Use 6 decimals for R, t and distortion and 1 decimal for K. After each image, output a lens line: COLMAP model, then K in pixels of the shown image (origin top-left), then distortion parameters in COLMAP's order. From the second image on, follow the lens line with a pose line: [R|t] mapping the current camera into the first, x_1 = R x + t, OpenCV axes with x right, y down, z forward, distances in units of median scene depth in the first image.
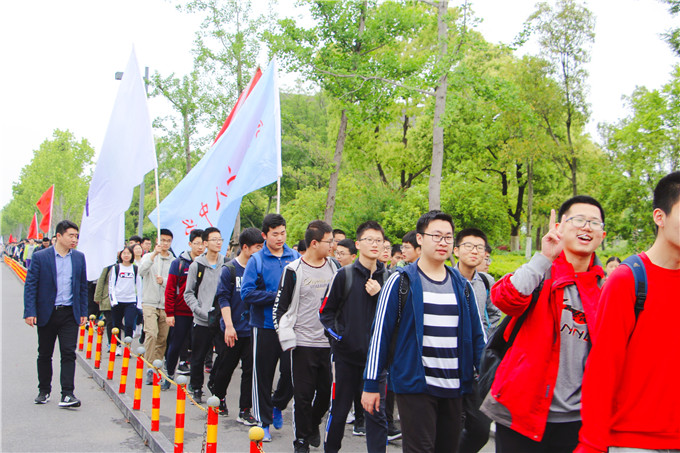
lens RADIAL K [[965.6, 0, 341.3], [0, 965.6, 239.8], [0, 0, 1]] dist [0.098331, 0.000000]
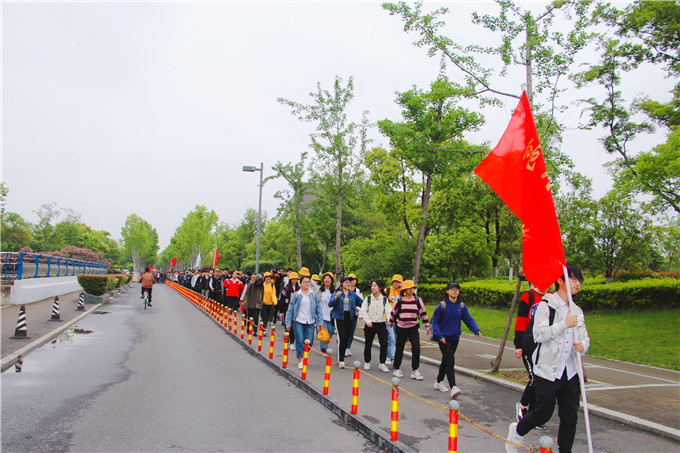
lens RADIAL K [[572.7, 0, 339.0], [0, 572.7, 231.4], [0, 0, 1]] dist [-0.105115, 0.003503]
pose [[0.999566, -0.004200, -0.029152, -0.064132], [0.002203, 0.997669, -0.068203, 0.000567], [0.029370, 0.068109, 0.997246, 0.093237]]
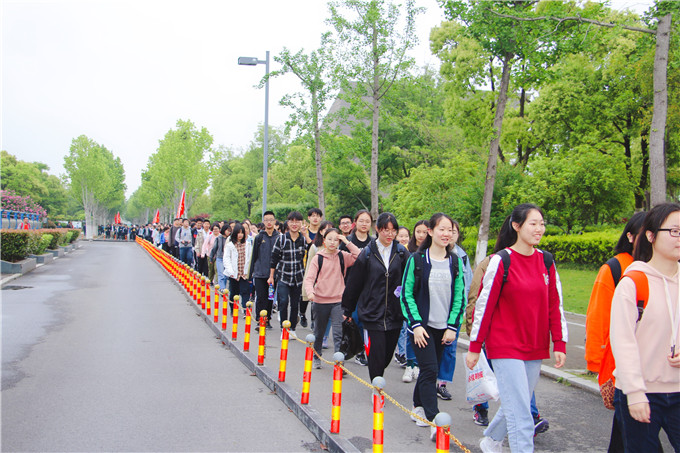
lens RADIAL K [[883.9, 0, 341.1], [0, 883.9, 230.5], [0, 0, 1]] dist [0.069543, 0.000000]
pose [[0.994624, -0.015132, -0.102438, -0.040659], [0.016594, 0.999772, 0.013443, 0.001830], [0.102212, -0.015071, 0.994649, 0.094883]]
